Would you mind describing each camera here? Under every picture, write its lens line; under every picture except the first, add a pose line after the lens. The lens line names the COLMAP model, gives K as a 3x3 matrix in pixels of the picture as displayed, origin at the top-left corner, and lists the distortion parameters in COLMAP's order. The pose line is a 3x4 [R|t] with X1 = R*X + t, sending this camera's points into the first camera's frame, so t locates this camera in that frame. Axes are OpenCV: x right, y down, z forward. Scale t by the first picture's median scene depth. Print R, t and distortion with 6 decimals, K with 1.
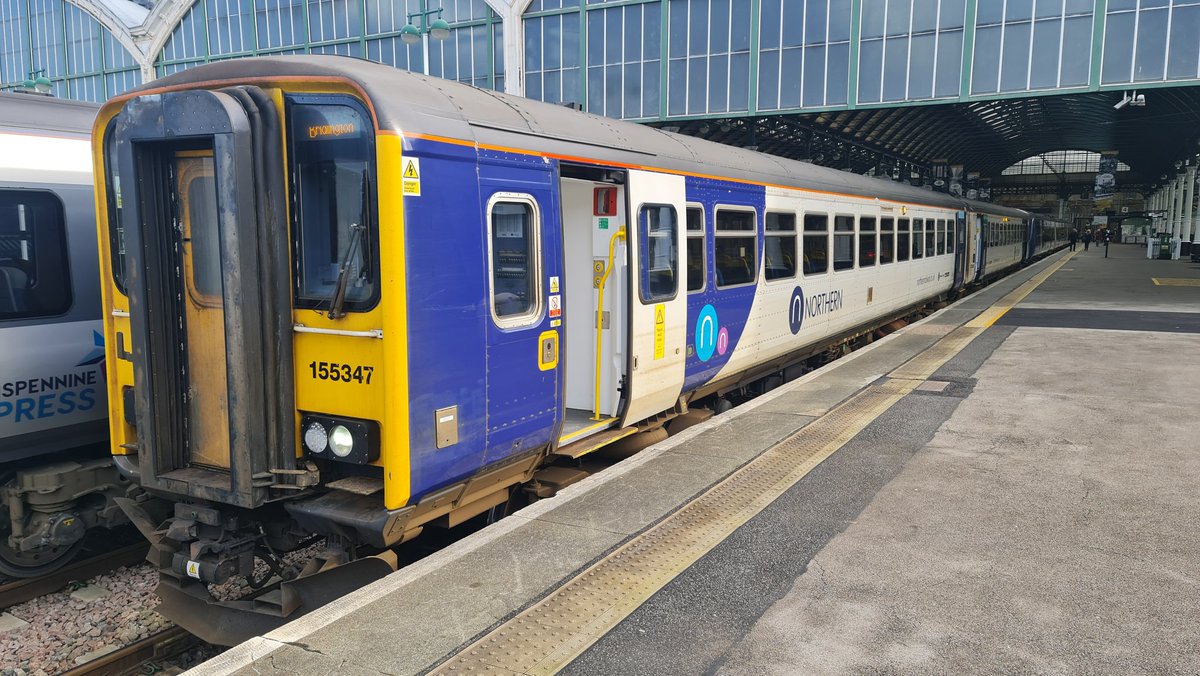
lens RADIAL K [[883.0, 0, 623.1], [0, 883.0, 333.2], [0, 0, 1]] dist [0.000368, 0.000567]
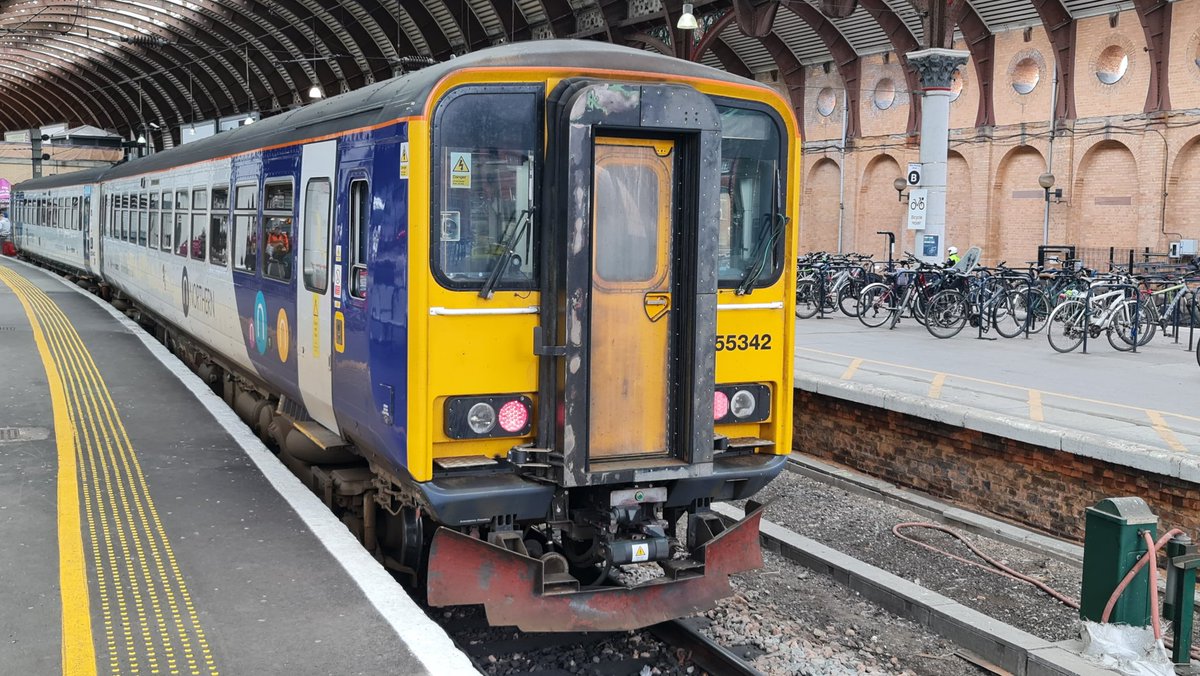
lens RADIAL K [[1296.6, 0, 619.6], [0, 1296.6, 238.4], [0, 0, 1]] dist [-0.000343, -0.003795]
pose [[0.610958, -0.010082, 0.791599, -1.701628], [0.081509, 0.995406, -0.050231, -0.016668], [-0.787456, 0.095212, 0.608973, 0.099837]]
